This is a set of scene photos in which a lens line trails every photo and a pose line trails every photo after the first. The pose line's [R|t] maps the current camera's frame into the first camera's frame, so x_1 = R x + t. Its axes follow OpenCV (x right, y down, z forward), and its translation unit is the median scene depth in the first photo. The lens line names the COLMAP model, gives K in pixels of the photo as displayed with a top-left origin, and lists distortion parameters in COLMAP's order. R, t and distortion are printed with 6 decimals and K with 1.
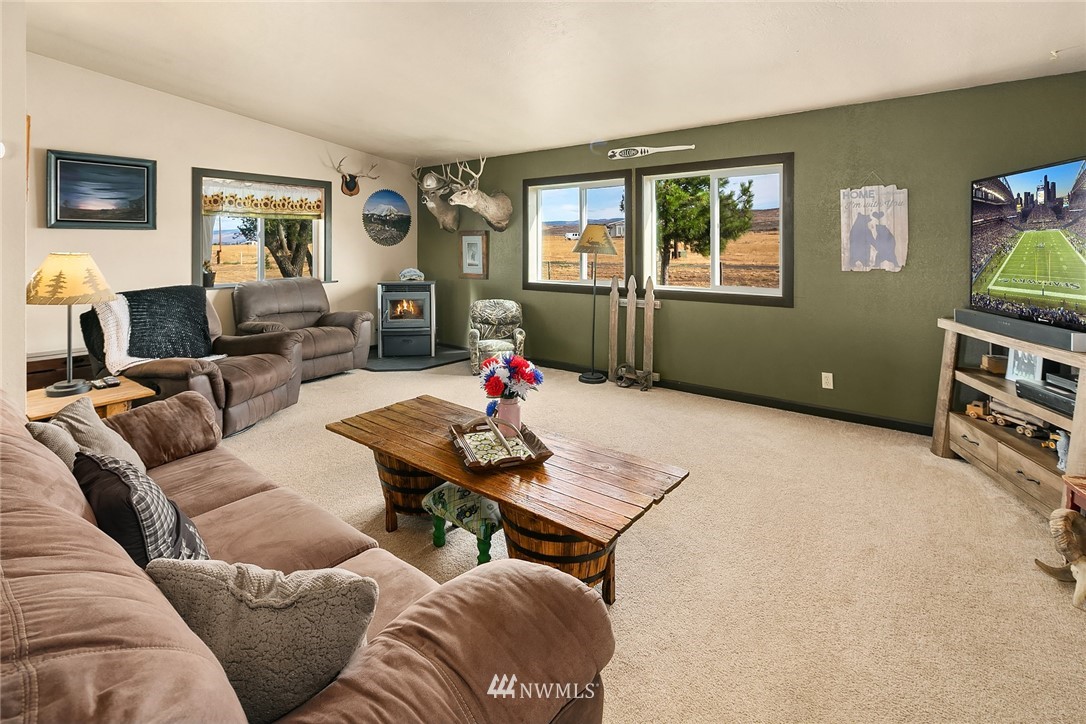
lens RADIAL K [[528.4, 0, 544.7], [0, 528.4, 245.0], [0, 0, 1]] dist [0.002148, -0.000132]
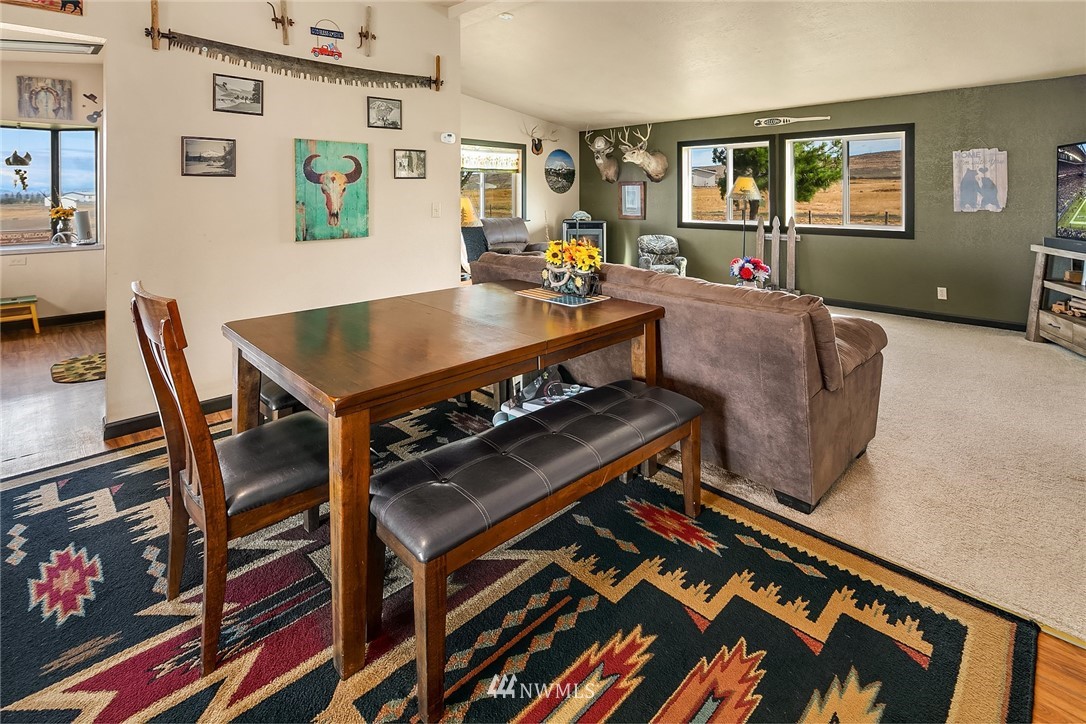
lens RADIAL K [[526.9, 0, 543.5], [0, 526.9, 194.1], [0, 0, 1]] dist [-0.003575, -0.000015]
pose [[0.992934, 0.000688, -0.118669, -0.243114], [-0.000655, 1.000000, 0.000321, 0.003509], [0.118670, -0.000241, 0.992934, -0.347749]]
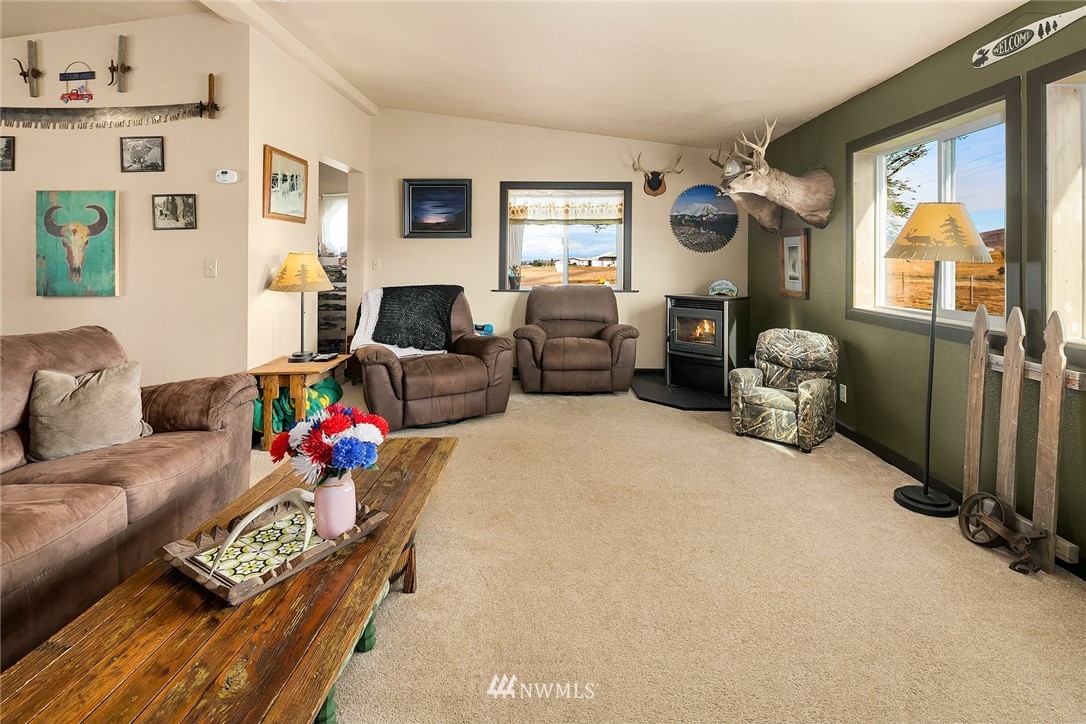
lens RADIAL K [[529.0, 0, 545.0], [0, 529.0, 257.7], [0, 0, 1]] dist [0.000226, -0.000427]
pose [[0.608908, -0.000575, -0.793240, 0.273465], [-0.002840, 0.999992, -0.002905, 0.016884], [0.793235, 0.004022, 0.608902, 0.385006]]
